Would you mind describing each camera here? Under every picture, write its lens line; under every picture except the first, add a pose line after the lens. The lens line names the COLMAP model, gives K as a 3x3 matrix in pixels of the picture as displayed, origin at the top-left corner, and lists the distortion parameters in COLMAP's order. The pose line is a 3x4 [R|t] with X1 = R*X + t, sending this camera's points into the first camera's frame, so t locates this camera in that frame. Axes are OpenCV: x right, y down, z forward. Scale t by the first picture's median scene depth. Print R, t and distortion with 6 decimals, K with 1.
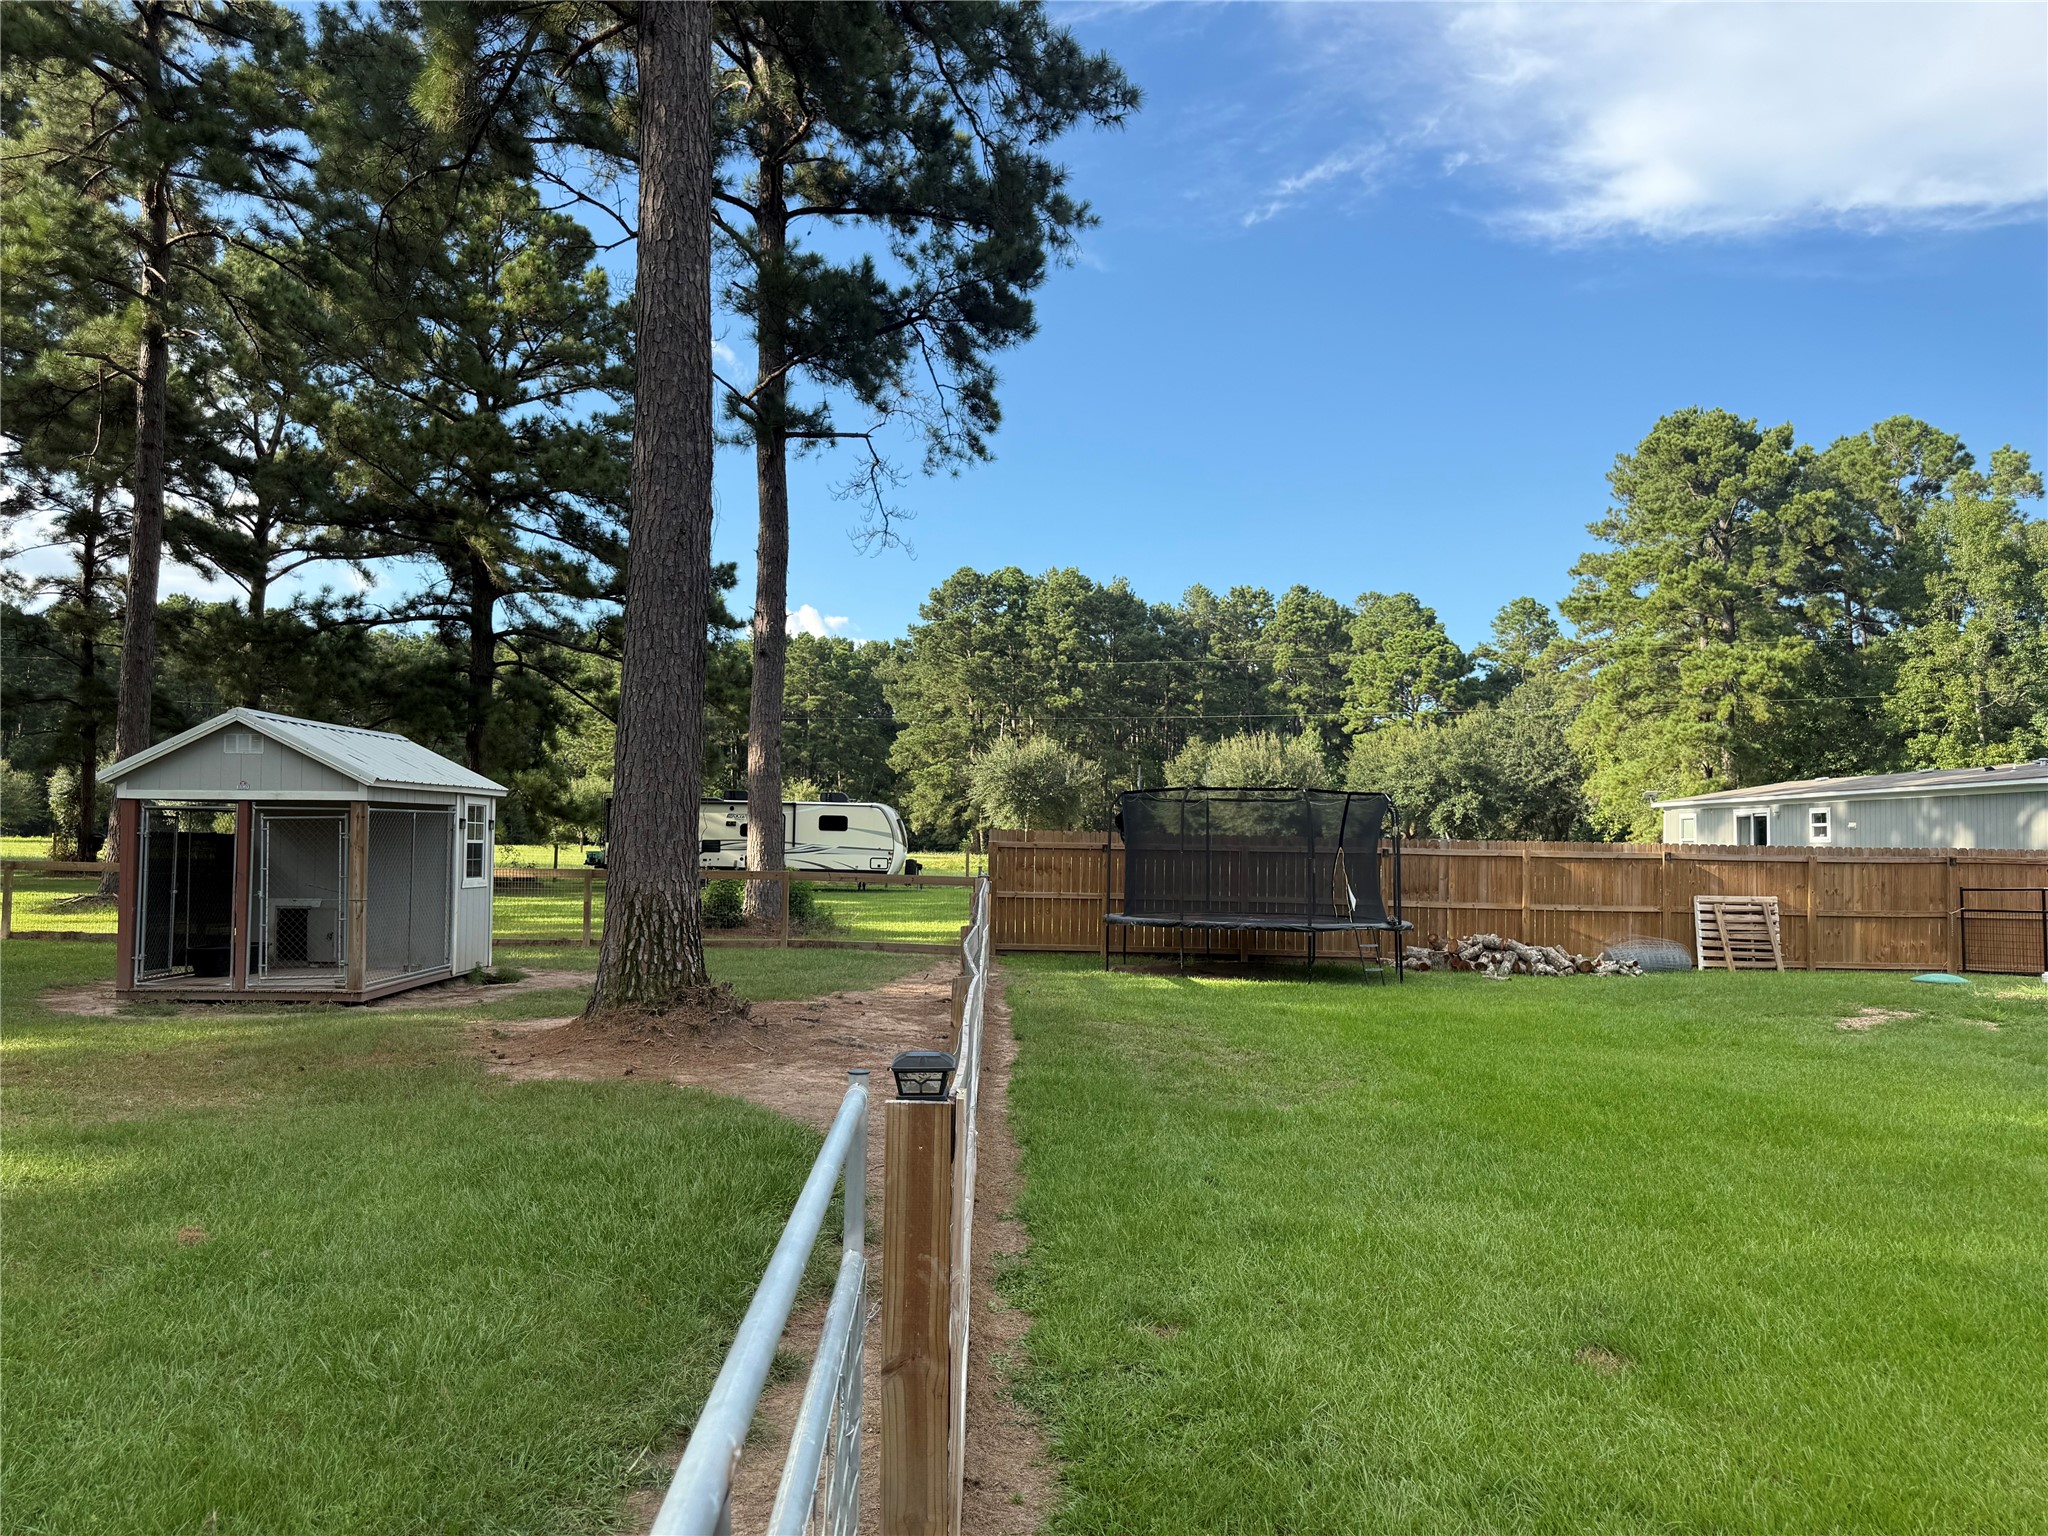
lens RADIAL K [[1410.3, 0, 1012.4], [0, 1410.3, 777.2], [0, 0, 1]] dist [0.083411, -0.122846]
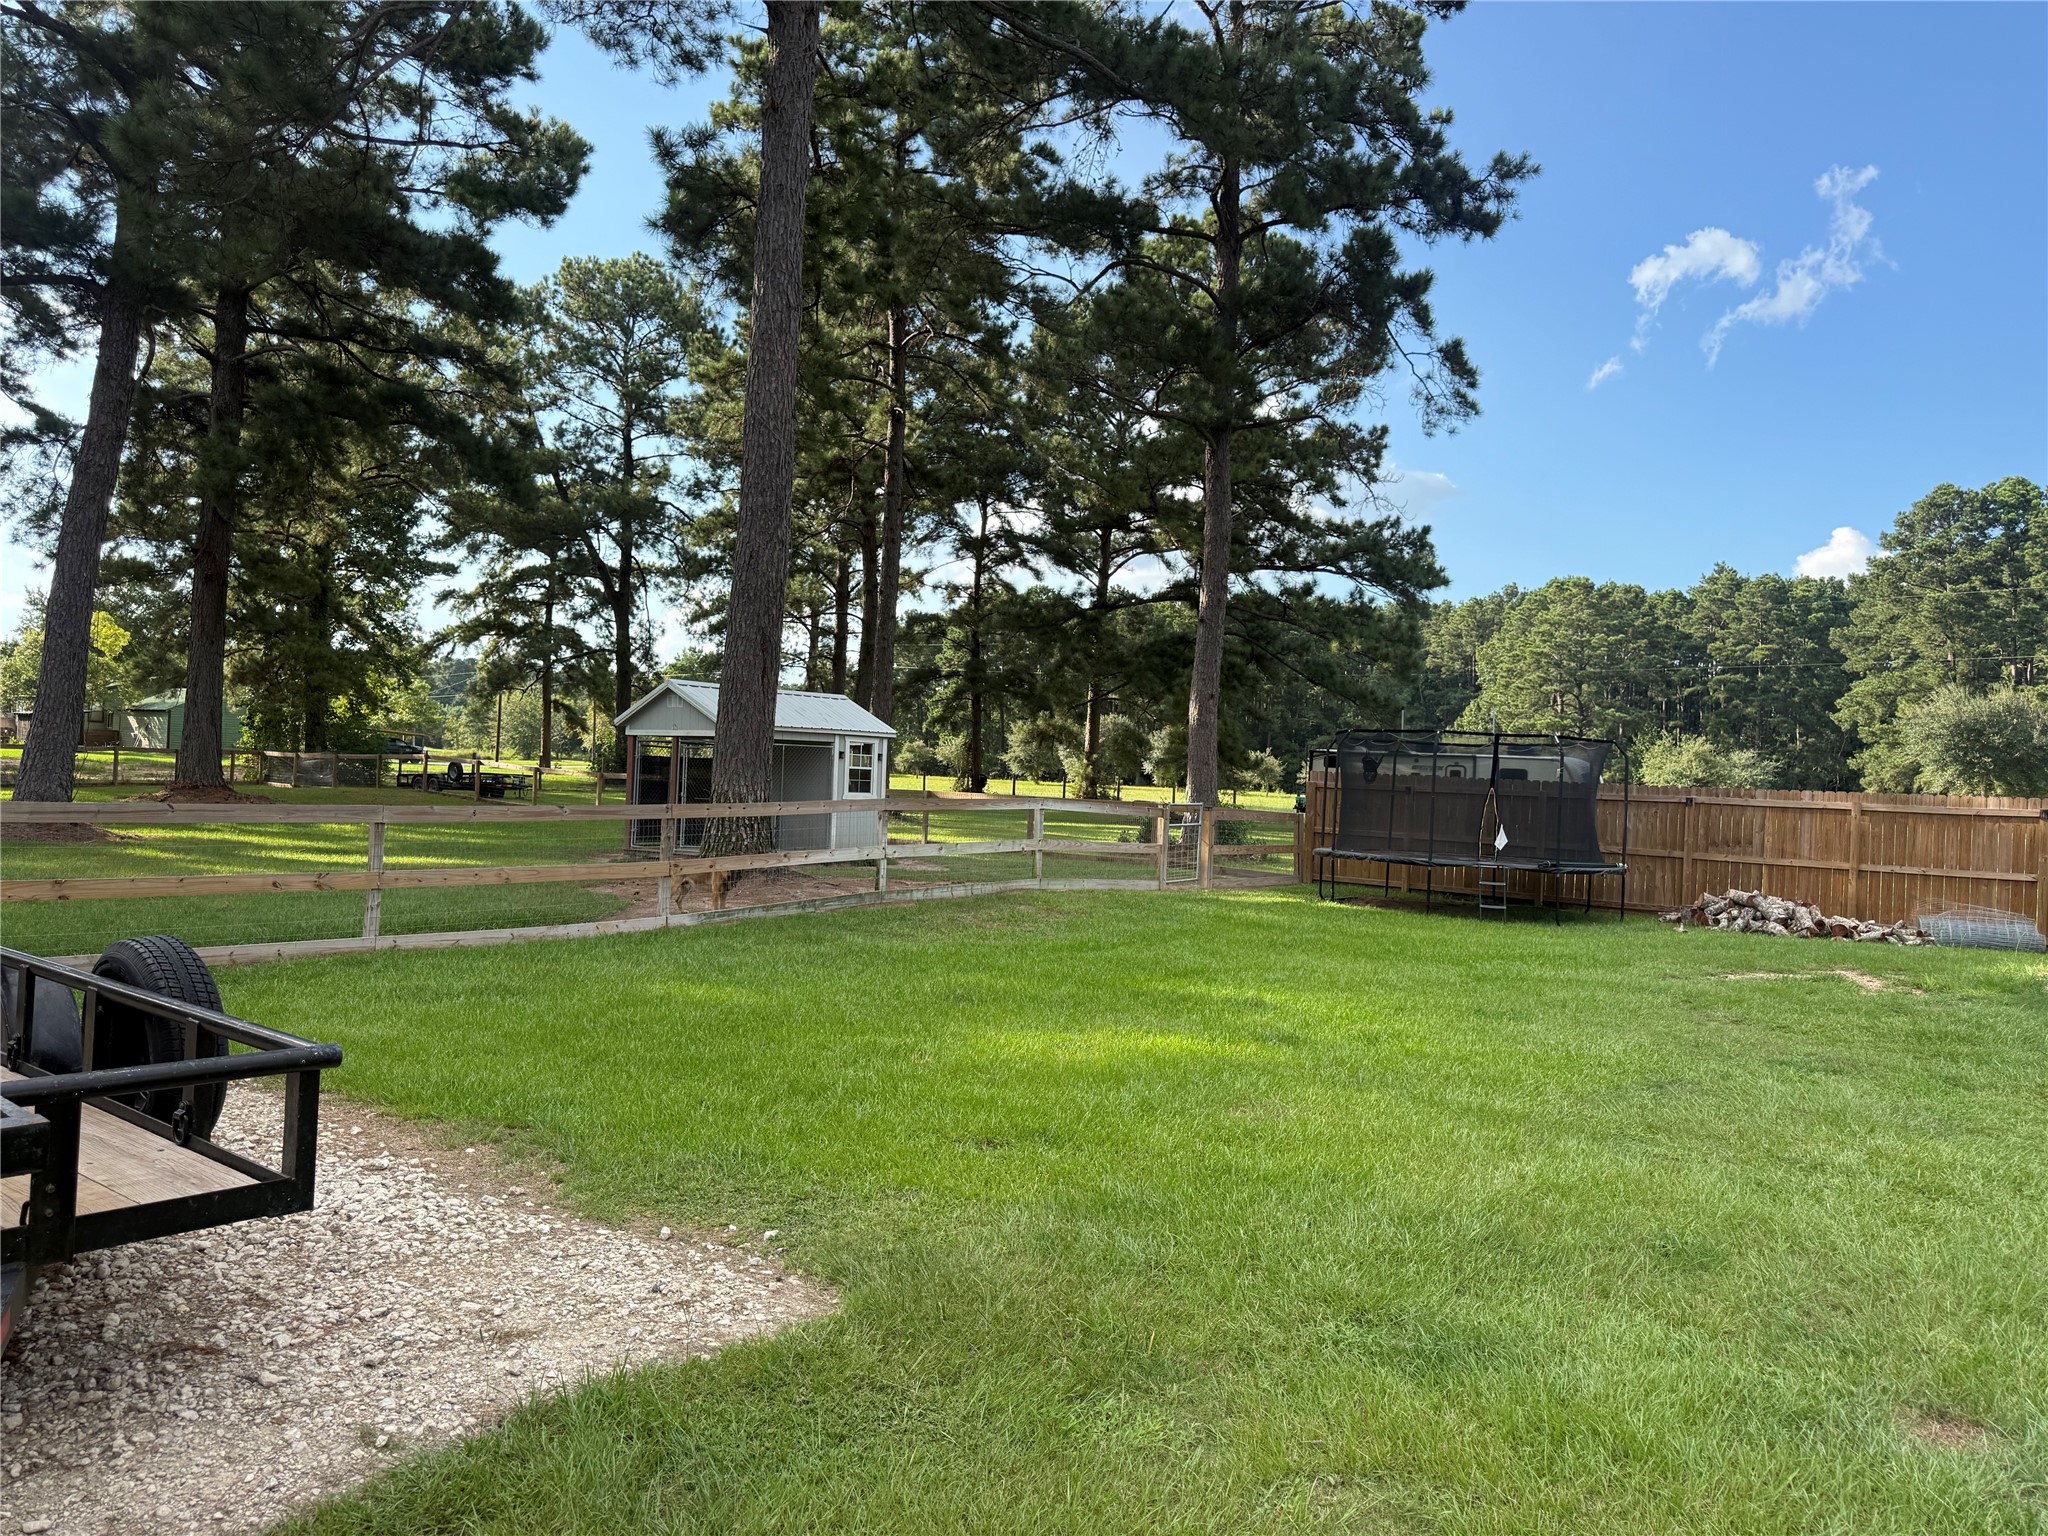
lens RADIAL K [[1448.4, 0, 1023.1], [0, 1448.4, 735.9], [0, 0, 1]] dist [0.001319, -0.063781]
pose [[0.768384, -0.001351, -0.639987, 0.161455], [0.000246, 0.999998, -0.001816, 0.003557], [0.639989, 0.001238, 0.768383, -0.003342]]
